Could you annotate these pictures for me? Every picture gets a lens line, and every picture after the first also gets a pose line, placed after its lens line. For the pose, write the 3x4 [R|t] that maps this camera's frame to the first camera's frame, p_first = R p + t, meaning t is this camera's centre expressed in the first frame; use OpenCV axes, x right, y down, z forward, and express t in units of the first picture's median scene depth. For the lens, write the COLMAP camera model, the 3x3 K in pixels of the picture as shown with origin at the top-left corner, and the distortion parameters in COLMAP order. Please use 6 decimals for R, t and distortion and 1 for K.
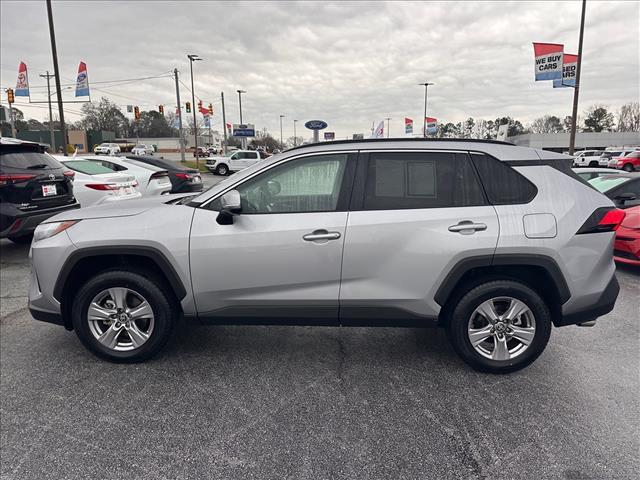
lens RADIAL K [[454.9, 0, 324.0], [0, 454.9, 237.7], [0, 0, 1]] dist [0.047911, -0.054181]
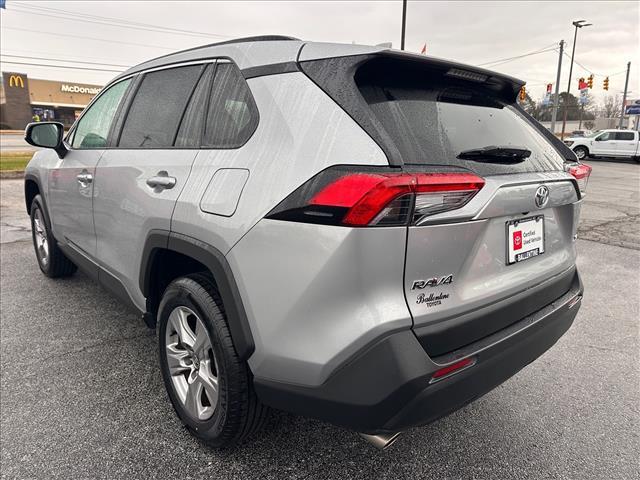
lens RADIAL K [[454.9, 0, 324.0], [0, 454.9, 237.7], [0, 0, 1]] dist [0.047911, -0.054181]
pose [[0.675683, 0.168611, -0.717650, 1.058717], [-0.146431, 0.984791, 0.093508, -0.043263], [0.722503, 0.041904, 0.690097, 0.842038]]
